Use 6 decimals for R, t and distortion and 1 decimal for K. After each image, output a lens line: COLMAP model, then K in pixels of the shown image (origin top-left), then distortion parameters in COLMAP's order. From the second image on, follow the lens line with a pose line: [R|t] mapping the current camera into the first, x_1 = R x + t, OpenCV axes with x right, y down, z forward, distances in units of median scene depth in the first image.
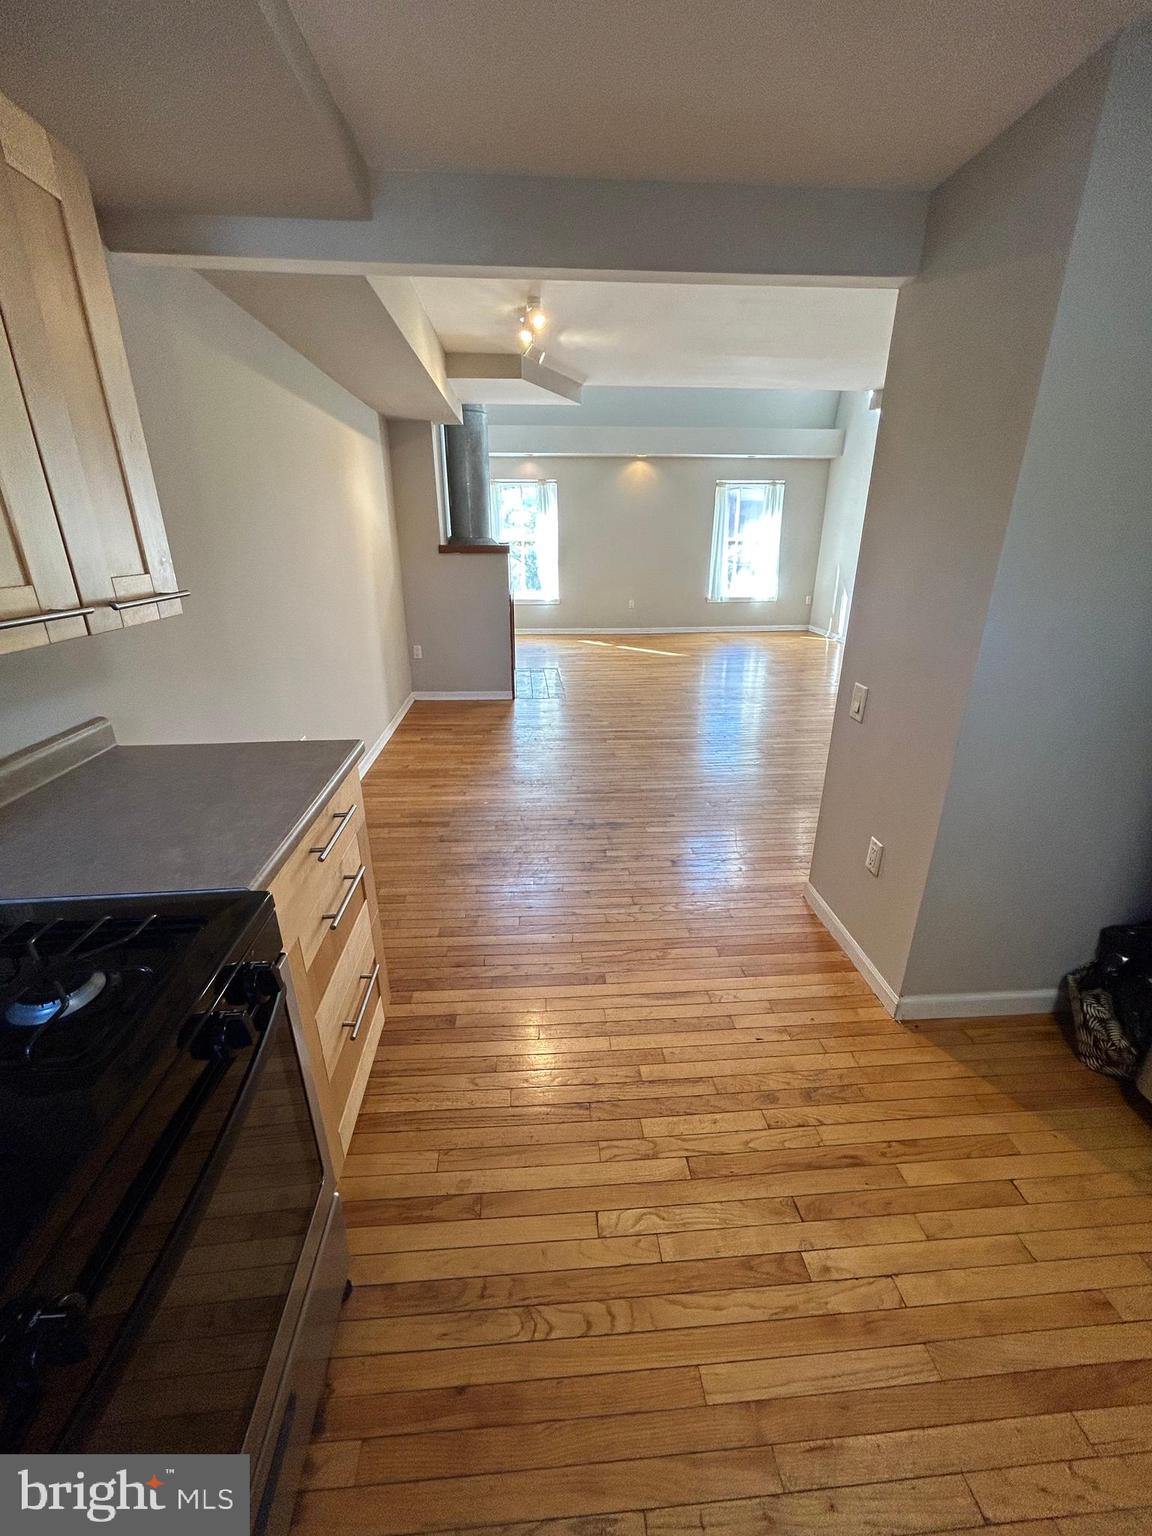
lens RADIAL K [[623.2, 0, 576.0], [0, 623.2, 768.0], [0, 0, 1]] dist [-0.000568, 0.000011]
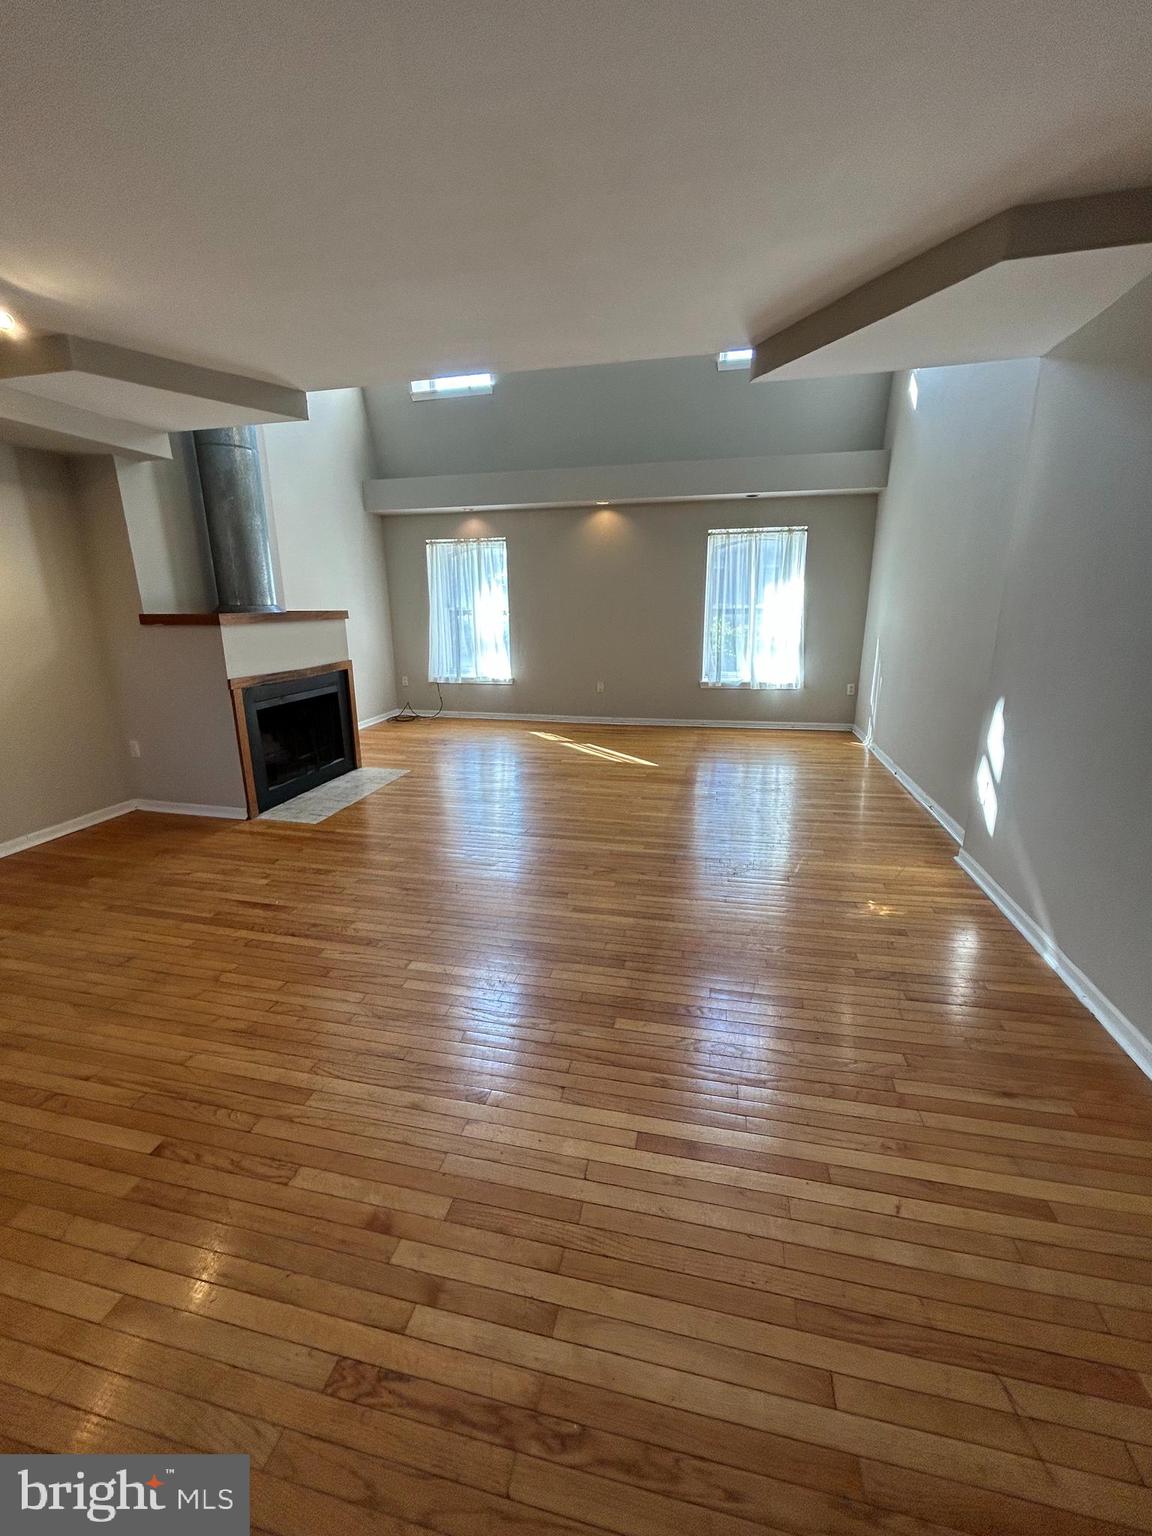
lens RADIAL K [[623.2, 0, 576.0], [0, 623.2, 768.0], [0, 0, 1]] dist [-0.000568, 0.000011]
pose [[0.953089, 0.067166, -0.295143, 0.313873], [-0.098036, 0.991008, -0.091056, -0.094460], [0.286373, 0.115719, 0.951104, 0.275622]]
